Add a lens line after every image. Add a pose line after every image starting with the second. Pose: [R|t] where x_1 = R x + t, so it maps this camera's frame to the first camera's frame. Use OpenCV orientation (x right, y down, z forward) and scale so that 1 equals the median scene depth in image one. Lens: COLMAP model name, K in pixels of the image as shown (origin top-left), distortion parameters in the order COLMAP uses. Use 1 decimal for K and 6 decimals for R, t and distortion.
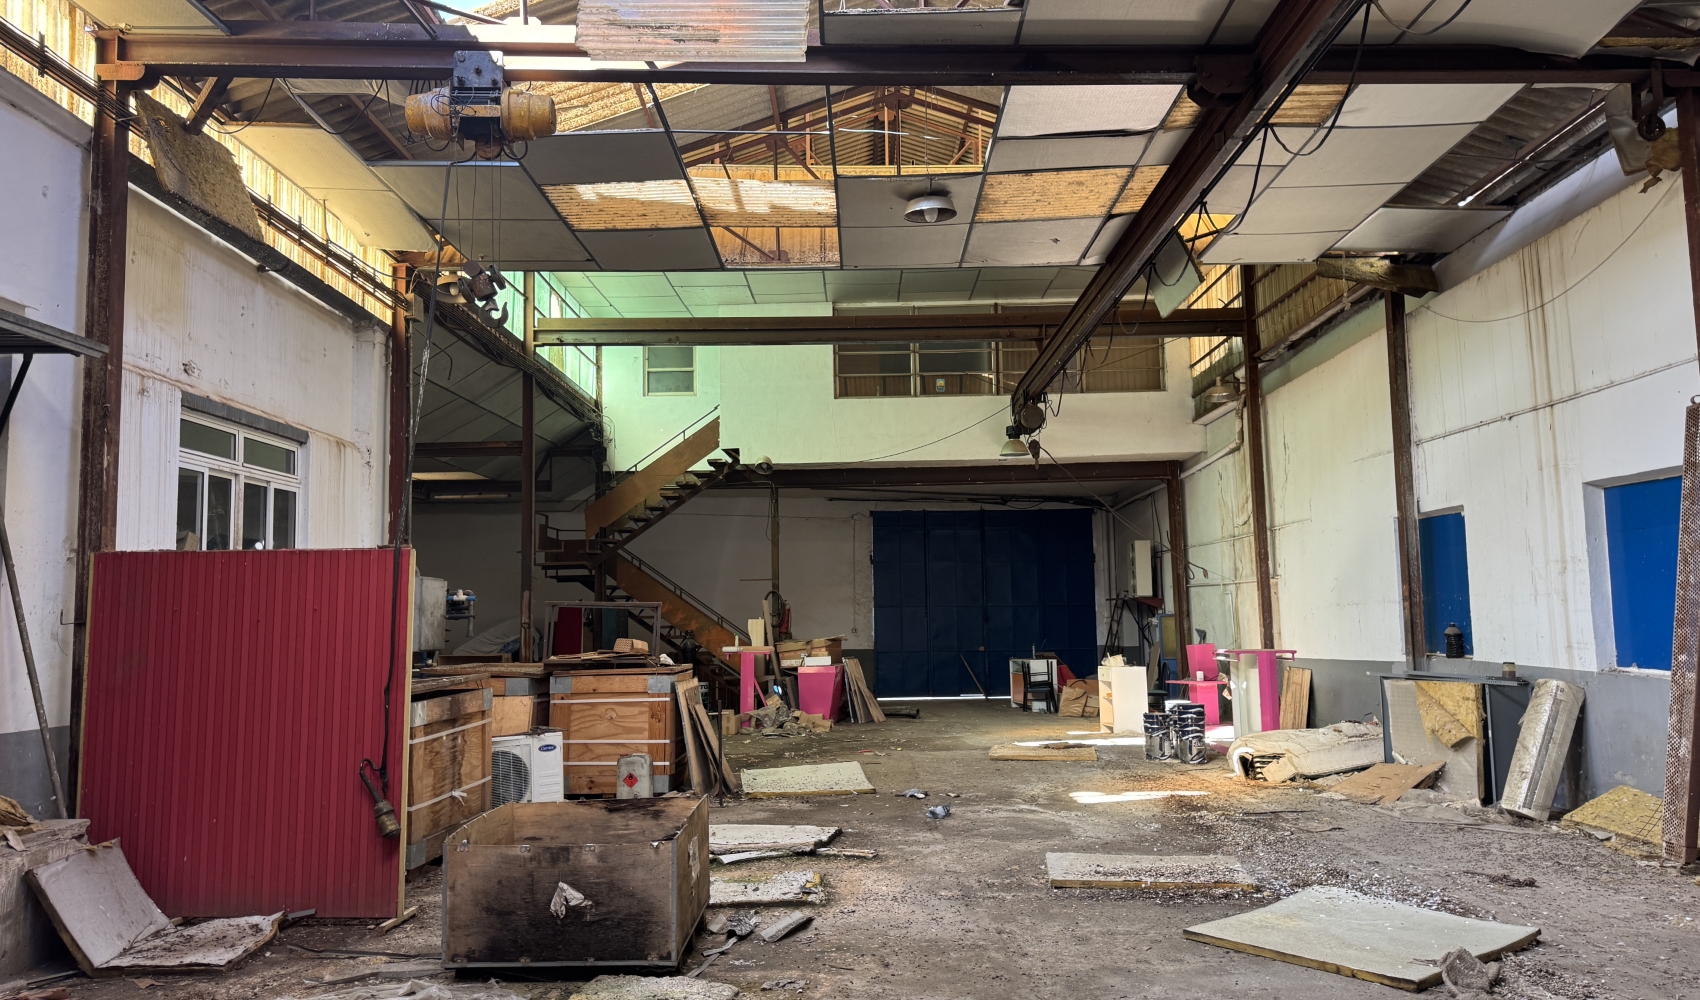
lens RADIAL K [[1194.5, 0, 822.7], [0, 1194.5, 505.4], [0, 0, 1]] dist [0.054934, -0.056137]
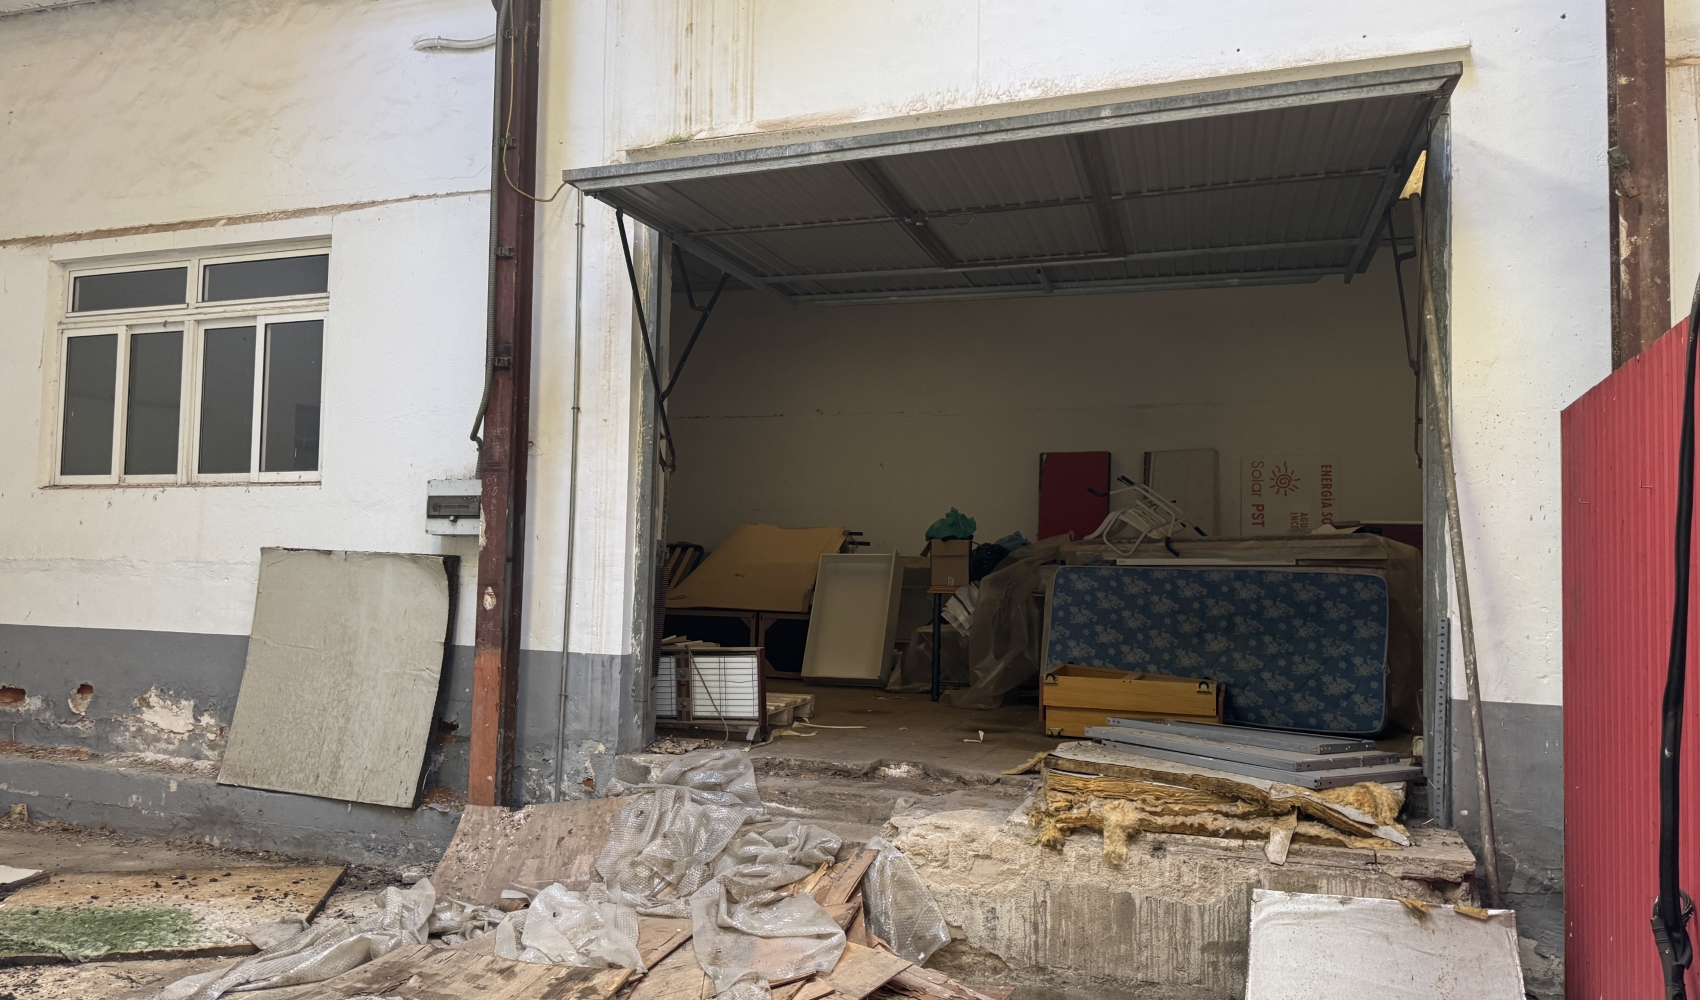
lens RADIAL K [[1194.5, 0, 822.7], [0, 1194.5, 505.4], [0, 0, 1]] dist [0.054934, -0.056137]
pose [[-0.327837, -0.037069, -0.944007, 0.055390], [0.071311, 0.995408, -0.063852, 0.146397], [0.942039, -0.088251, -0.323689, 1.503137]]
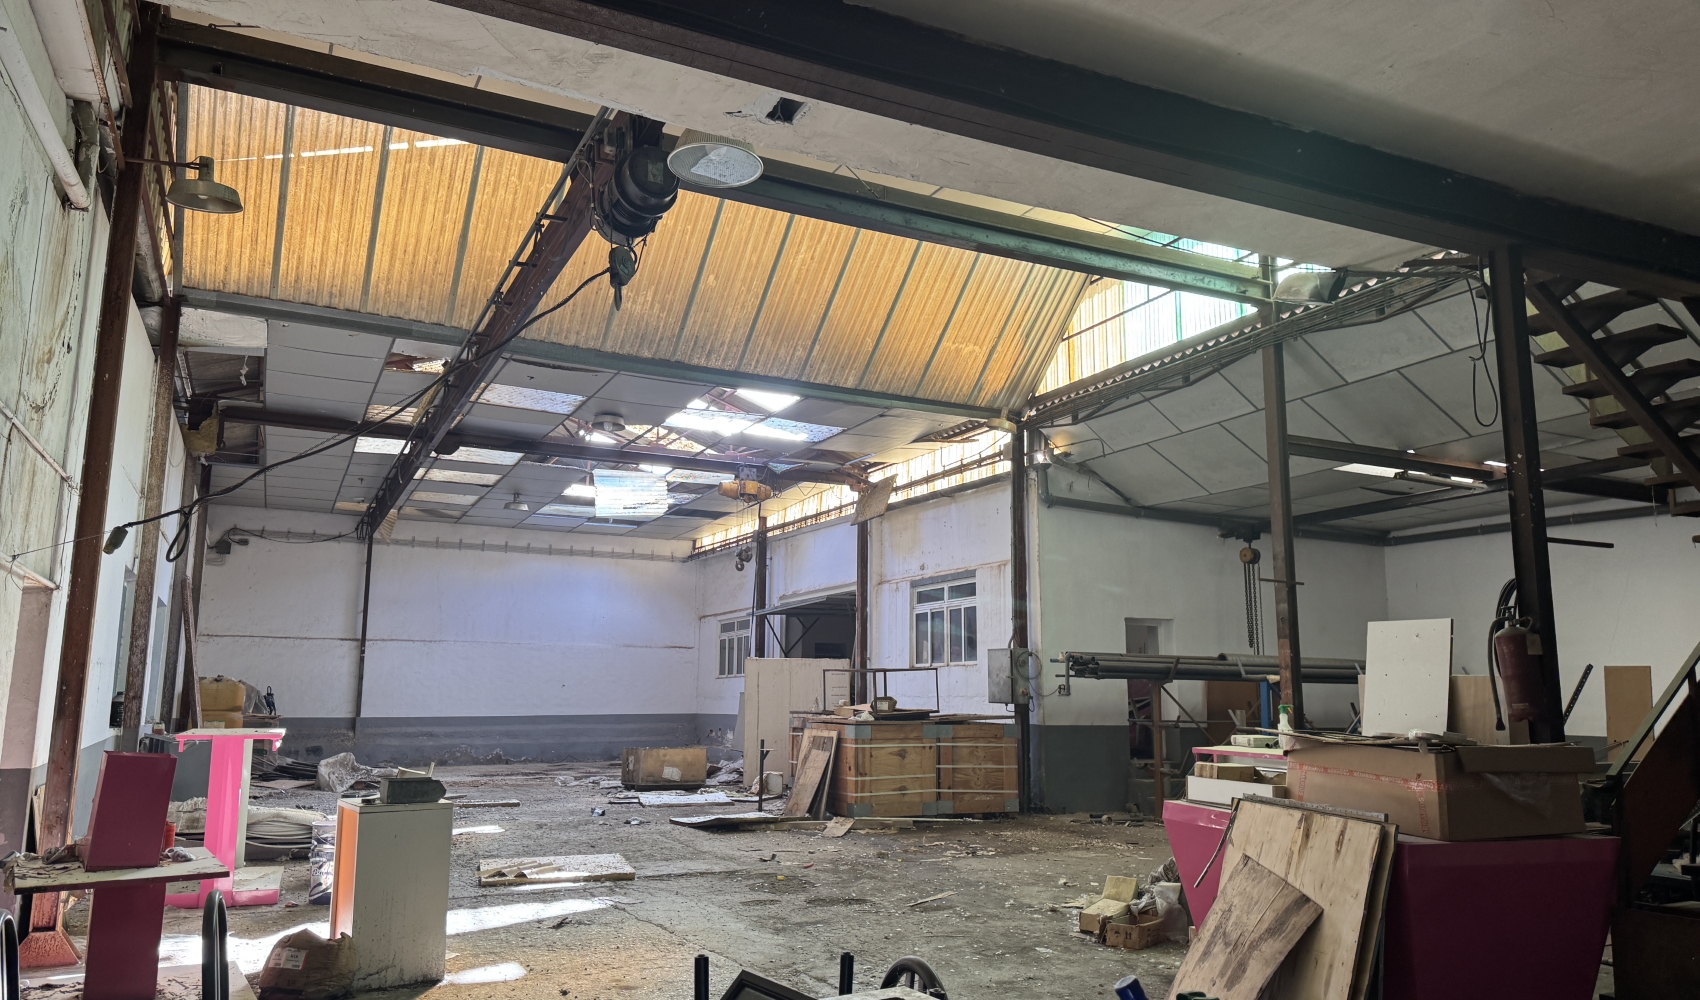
lens RADIAL K [[1172.9, 0, 850.0], [0, 1172.9, 500.0], [0, 0, 1]] dist [0.077854, -0.123474]
pose [[-0.880199, -0.070976, -0.469267, 0.546268], [0.047953, 0.970395, -0.236715, 0.242117], [0.472175, -0.230859, -0.850738, 2.497813]]
